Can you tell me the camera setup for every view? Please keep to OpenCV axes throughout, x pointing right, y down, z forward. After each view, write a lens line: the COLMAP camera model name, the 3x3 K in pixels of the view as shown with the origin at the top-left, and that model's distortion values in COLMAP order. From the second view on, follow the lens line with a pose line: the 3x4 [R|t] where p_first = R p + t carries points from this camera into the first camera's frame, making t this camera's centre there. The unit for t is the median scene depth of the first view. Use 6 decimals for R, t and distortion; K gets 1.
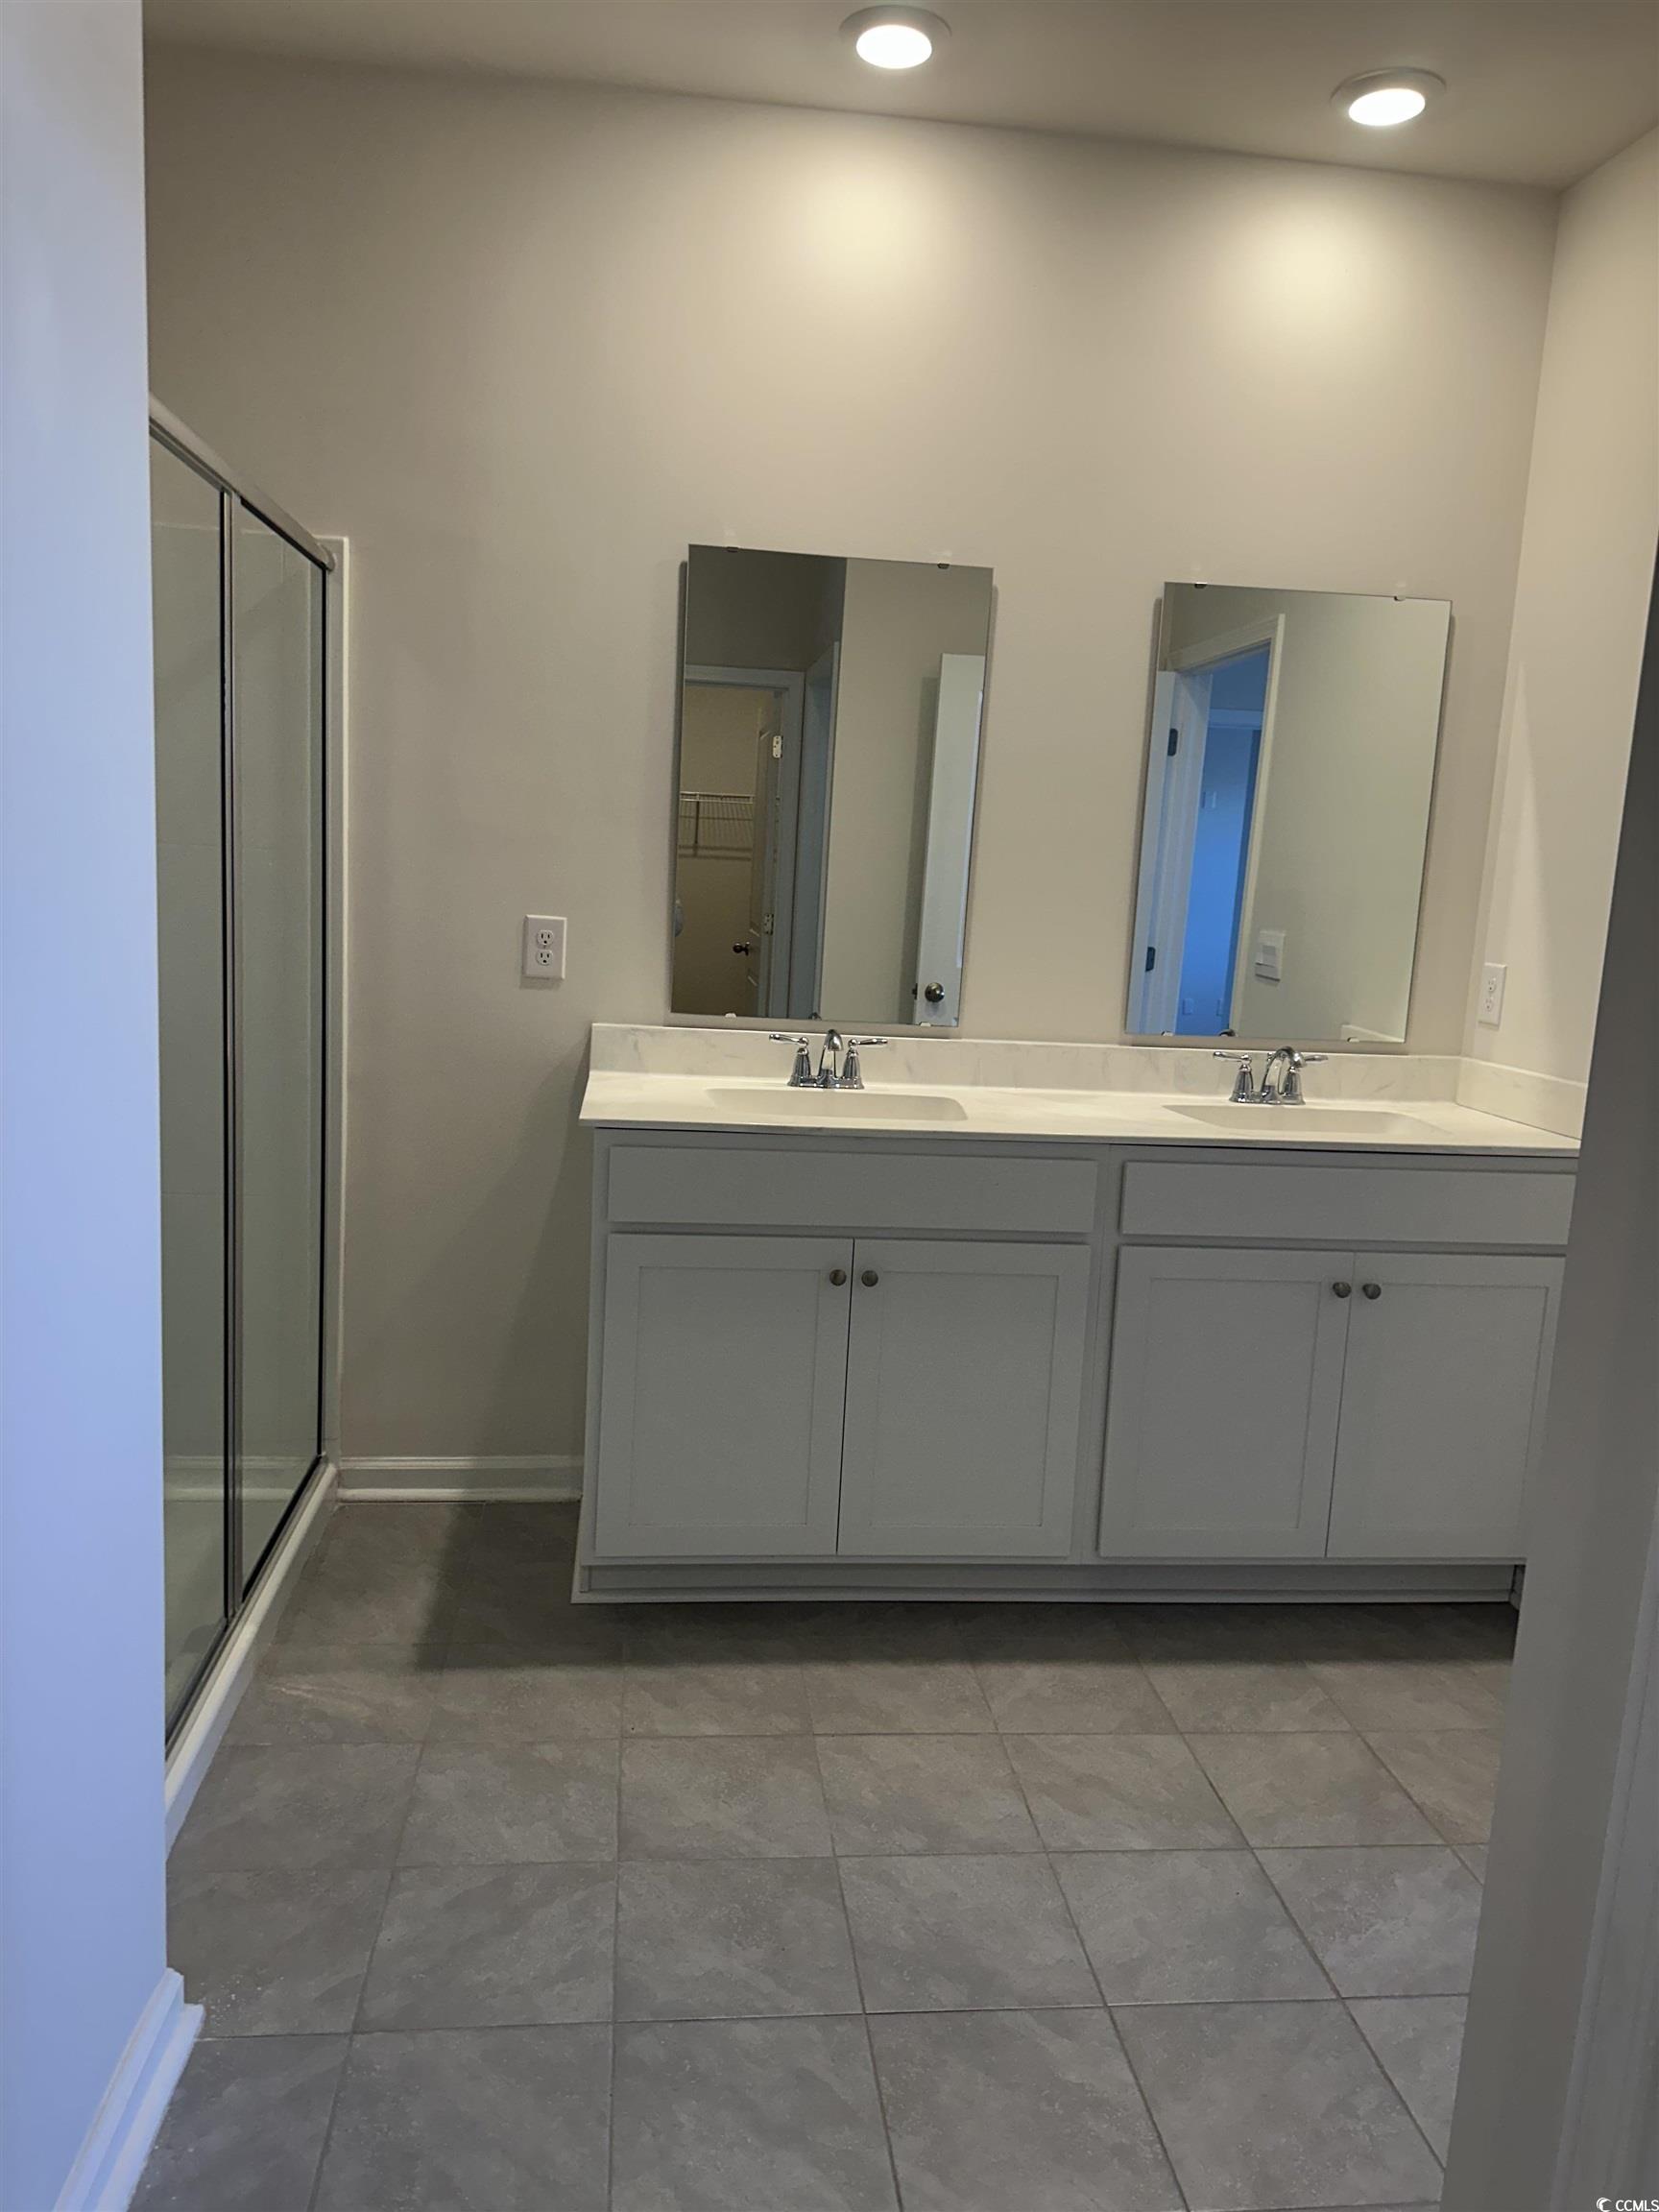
lens RADIAL K [[1536.9, 0, 829.5], [0, 1536.9, 1106.0], [0, 0, 1]] dist [-0.002664, 0.001556]
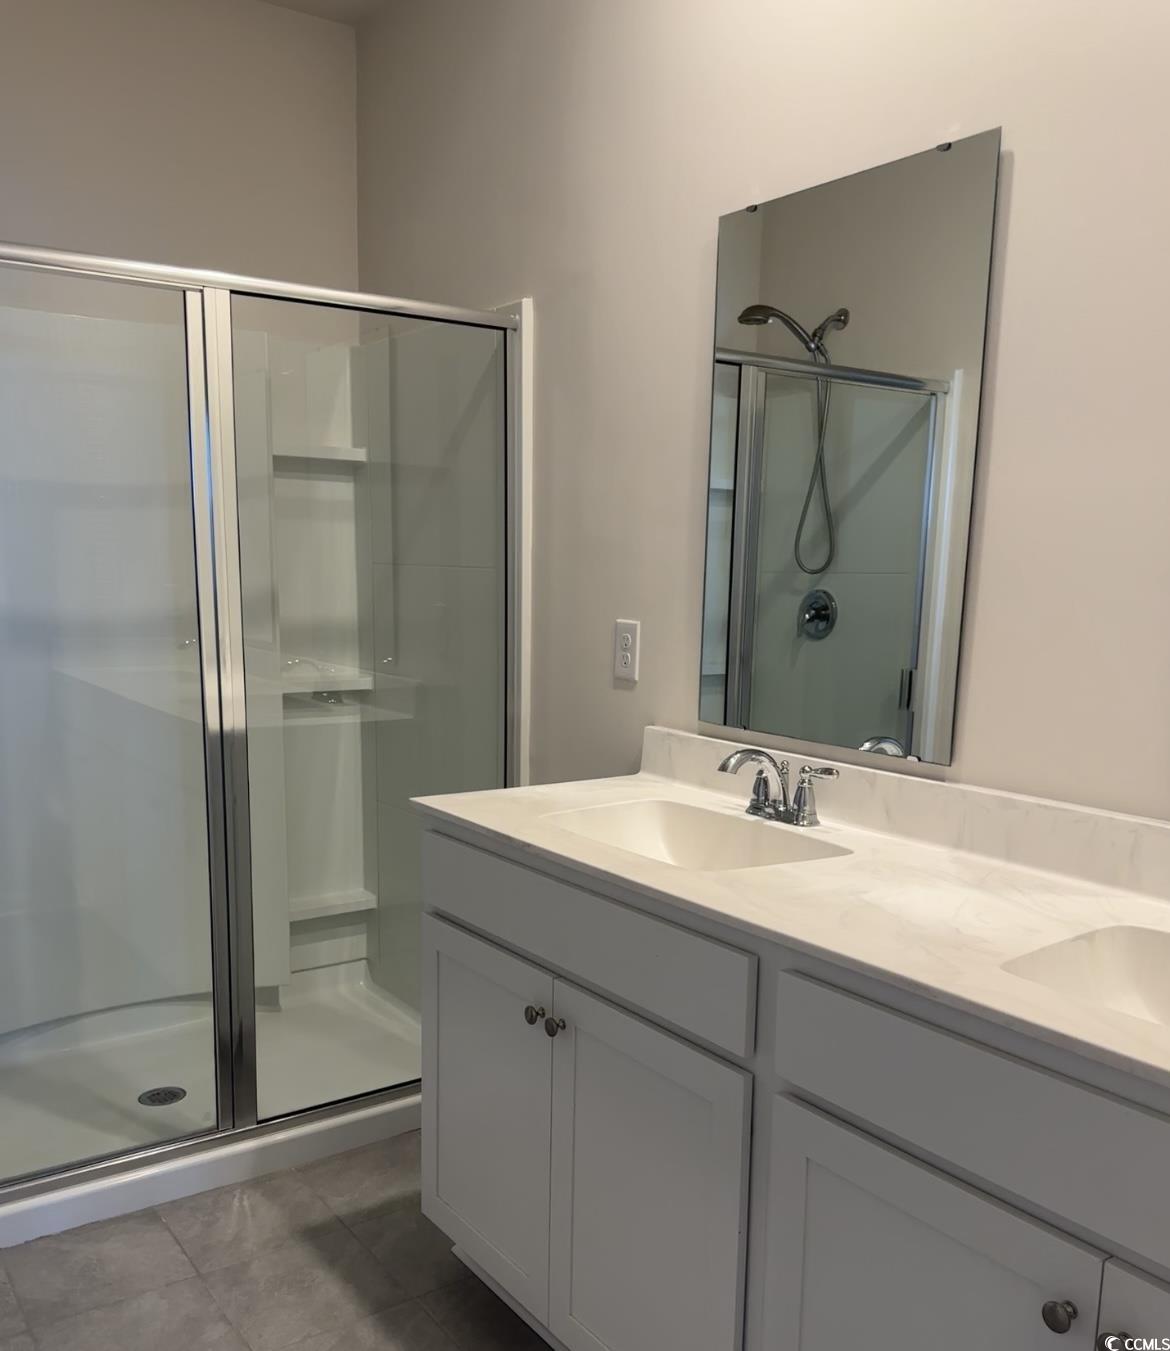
lens RADIAL K [[1226.1, 0, 584.5], [0, 1226.1, 772.1], [0, 0, 1]] dist [0.198822, -0.333670]
pose [[0.465022, 0.107802, -0.878711, 0.643096], [-0.120515, 0.991027, 0.057803, -0.075427], [0.877058, 0.079018, 0.473842, 0.664632]]
